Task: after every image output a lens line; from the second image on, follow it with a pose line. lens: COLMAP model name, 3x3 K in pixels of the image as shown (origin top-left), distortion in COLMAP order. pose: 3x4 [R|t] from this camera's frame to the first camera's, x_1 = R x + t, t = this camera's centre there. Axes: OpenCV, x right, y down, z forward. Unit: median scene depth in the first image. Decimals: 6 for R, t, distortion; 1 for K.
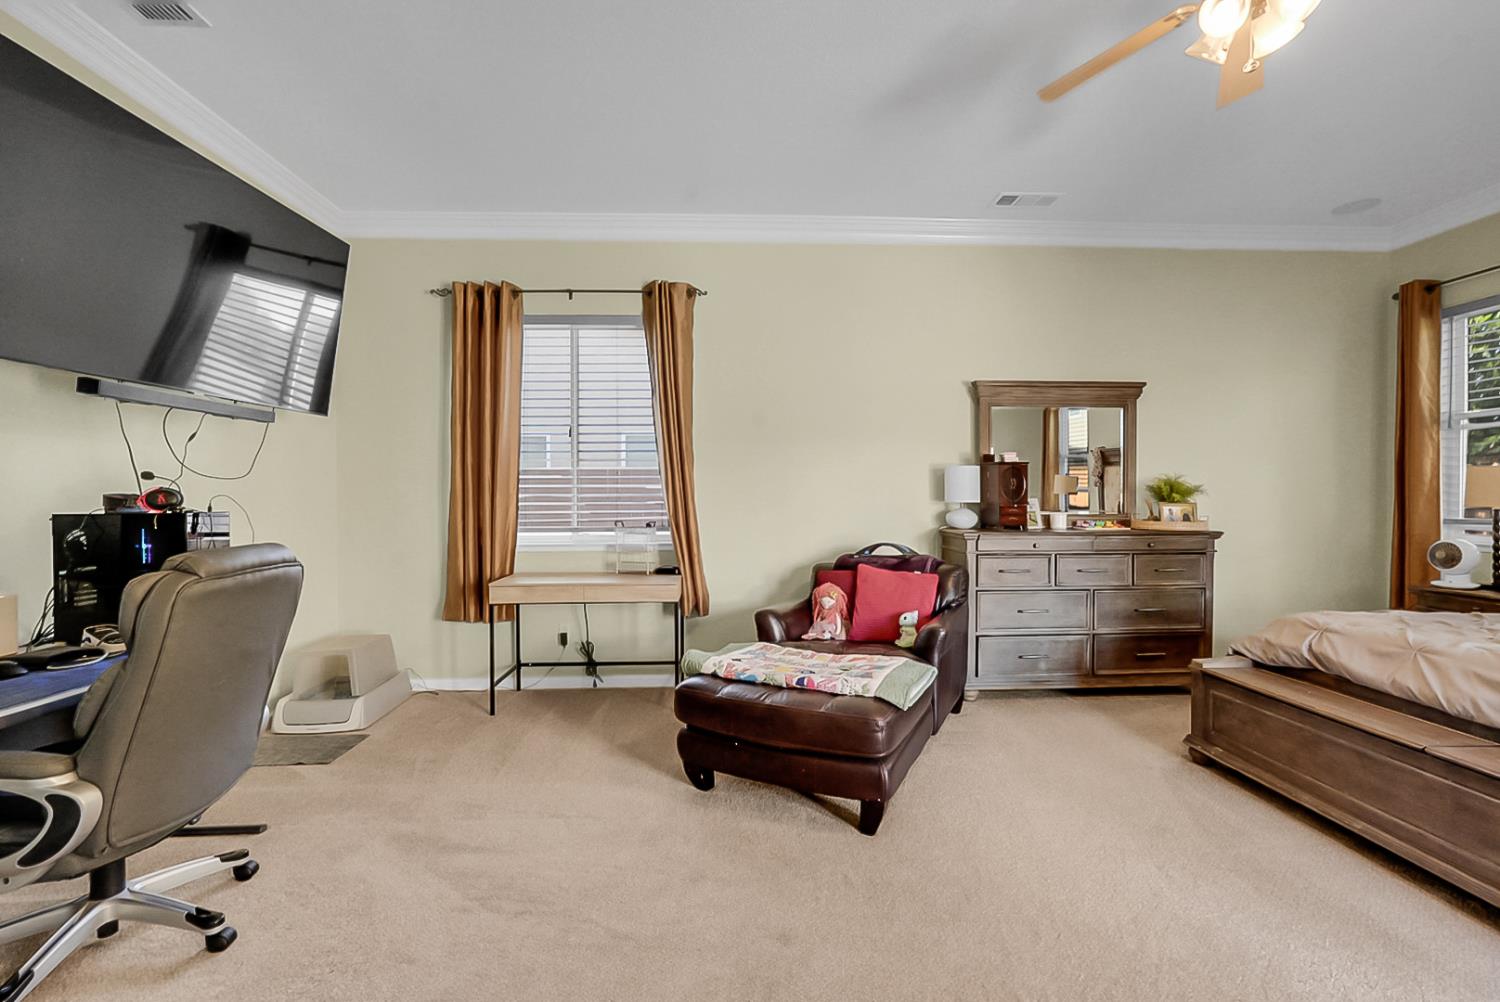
lens RADIAL K [[665.6, 0, 747.9], [0, 665.6, 502.4], [0, 0, 1]] dist [-0.015272, 0.007878]
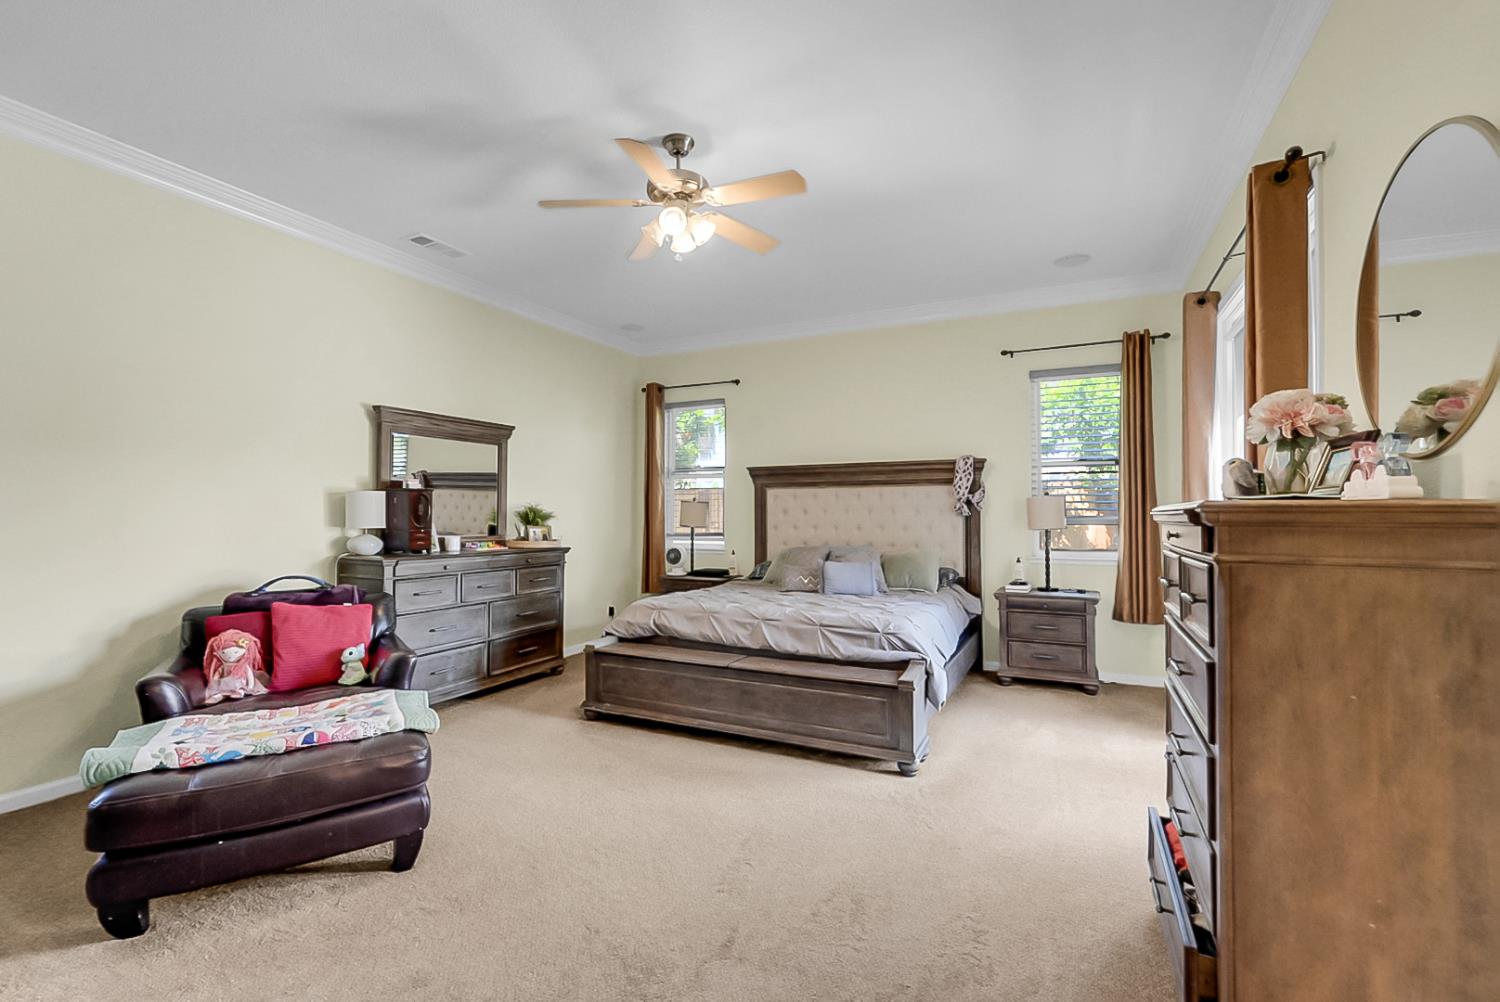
lens RADIAL K [[665.6, 0, 753.2], [0, 665.6, 500.5], [0, 0, 1]] dist [-0.015272, 0.007878]
pose [[0.479287, 0.019723, 0.877437, -0.294326], [0.004275, 0.999683, -0.024806, -0.016034], [-0.877648, 0.015640, 0.479050, 0.041242]]
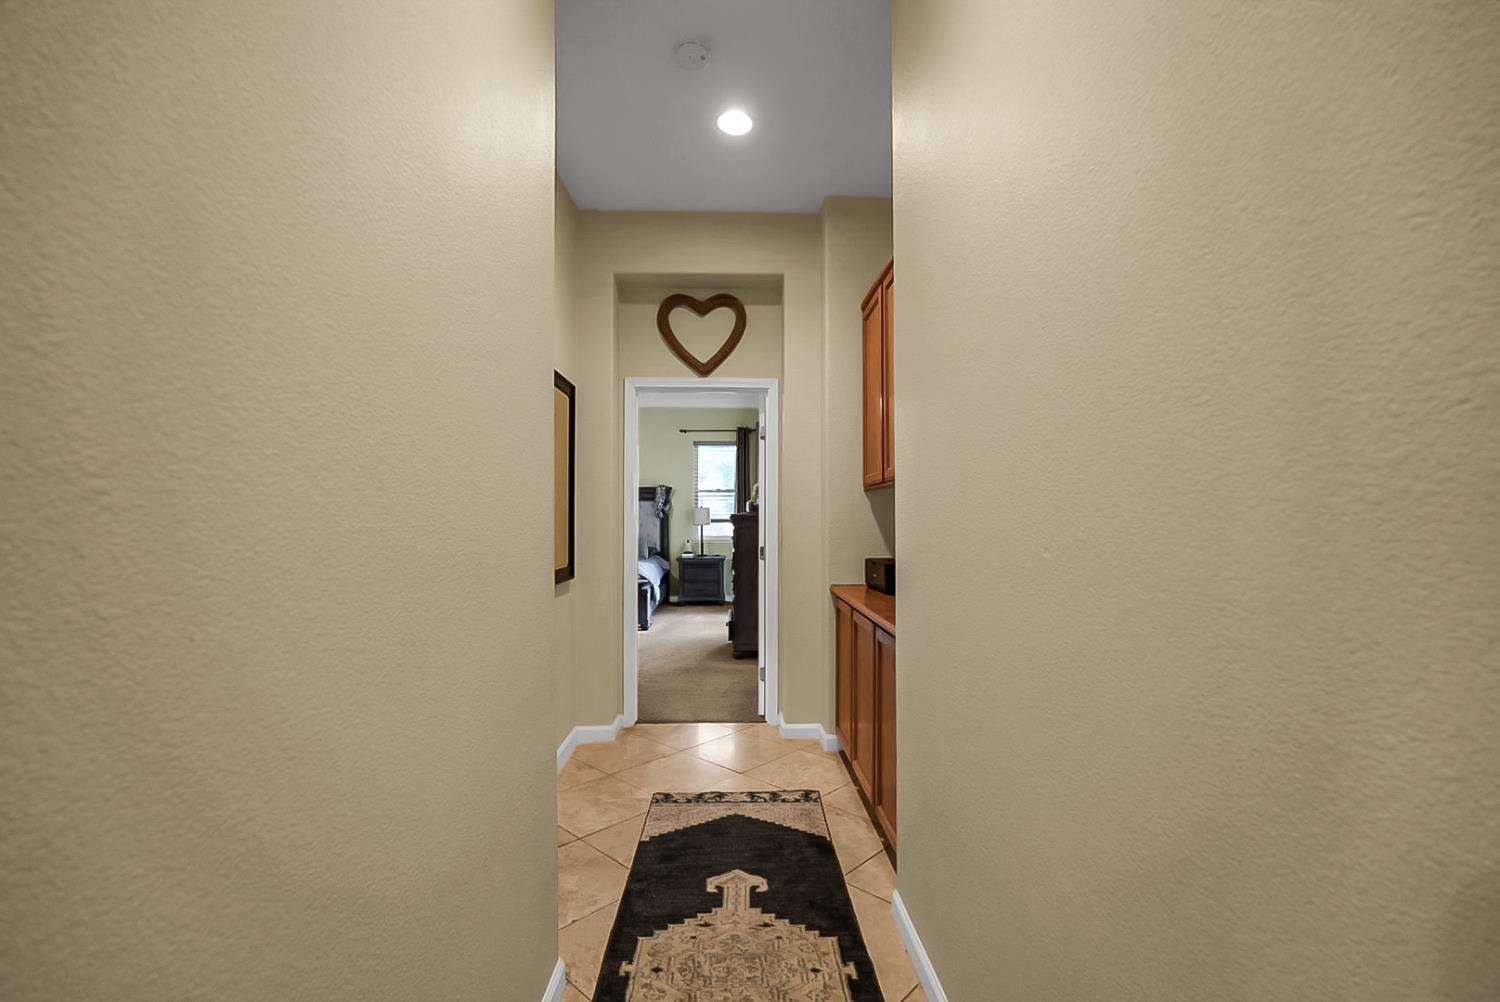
lens RADIAL K [[667.6, 0, 747.9], [0, 667.6, 507.0], [0, 0, 1]] dist [-0.001551, 0.000831]
pose [[0.021509, 0.012743, 0.999687, -0.935242], [0.009137, 0.999875, -0.012942, -0.019557], [-0.999727, 0.009412, 0.021390, -0.022394]]
